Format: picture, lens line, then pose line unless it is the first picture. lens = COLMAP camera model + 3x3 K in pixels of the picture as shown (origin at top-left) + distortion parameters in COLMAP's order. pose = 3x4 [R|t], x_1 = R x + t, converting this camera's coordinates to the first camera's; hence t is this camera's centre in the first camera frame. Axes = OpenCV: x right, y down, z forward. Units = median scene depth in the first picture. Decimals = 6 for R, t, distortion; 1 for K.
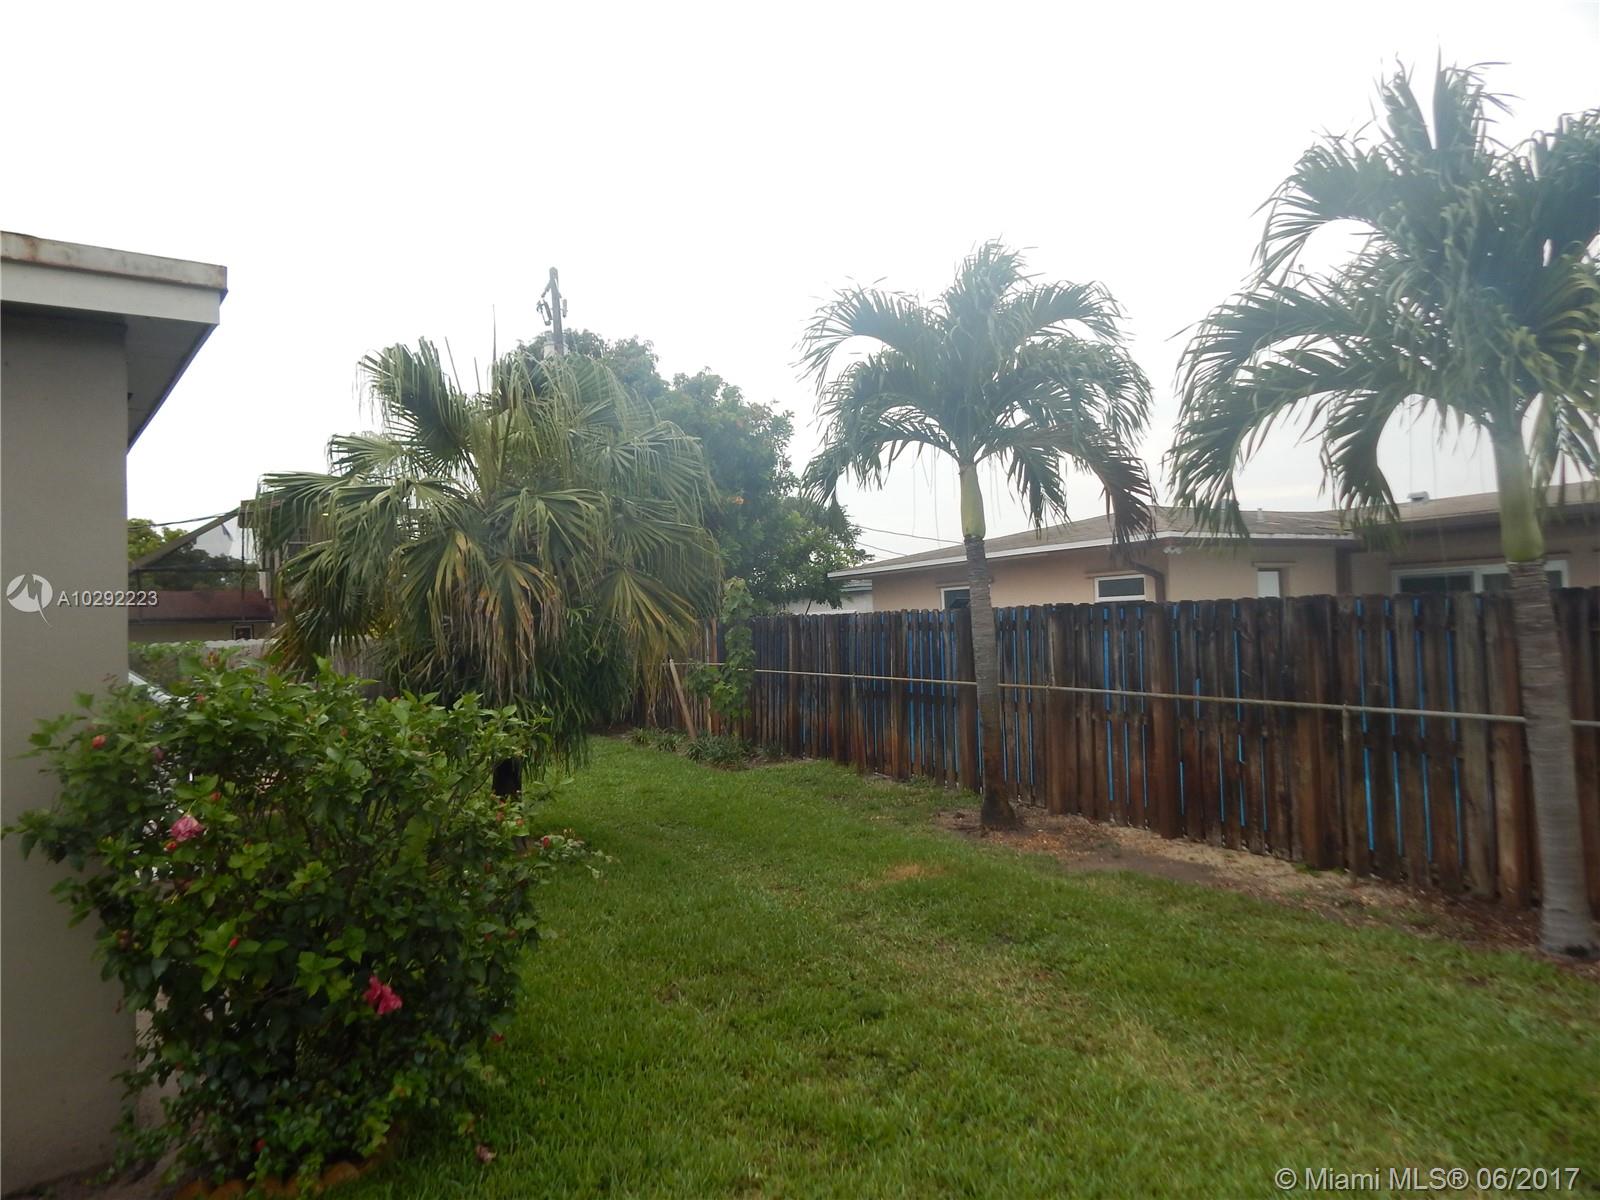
lens RADIAL K [[1045.2, 0, 795.9], [0, 1045.2, 598.0], [0, 0, 1]] dist [-0.003400, -0.004311]
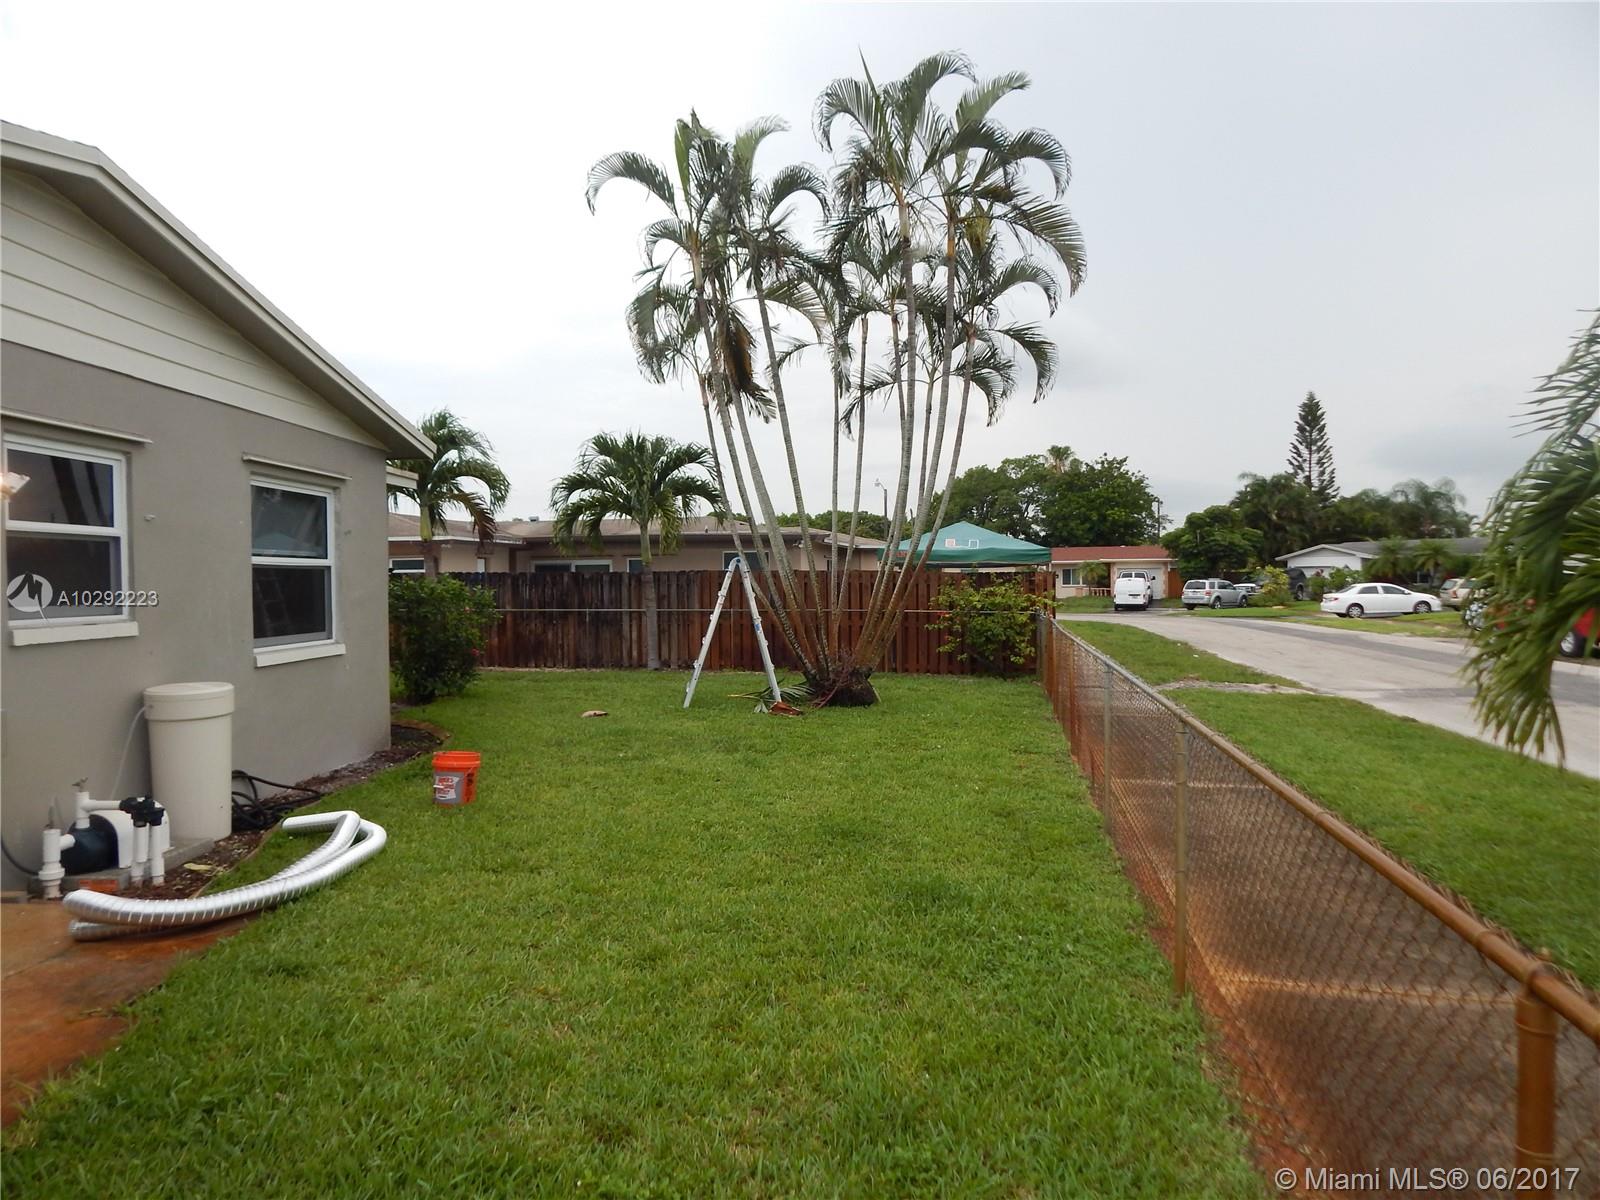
lens RADIAL K [[1045.2, 0, 795.9], [0, 1045.2, 598.0], [0, 0, 1]] dist [-0.003400, -0.004311]
pose [[0.627167, 0.010131, 0.778819, -1.320211], [-0.026332, 0.999620, 0.008202, 0.030231], [-0.778440, -0.025652, 0.627195, -1.229518]]
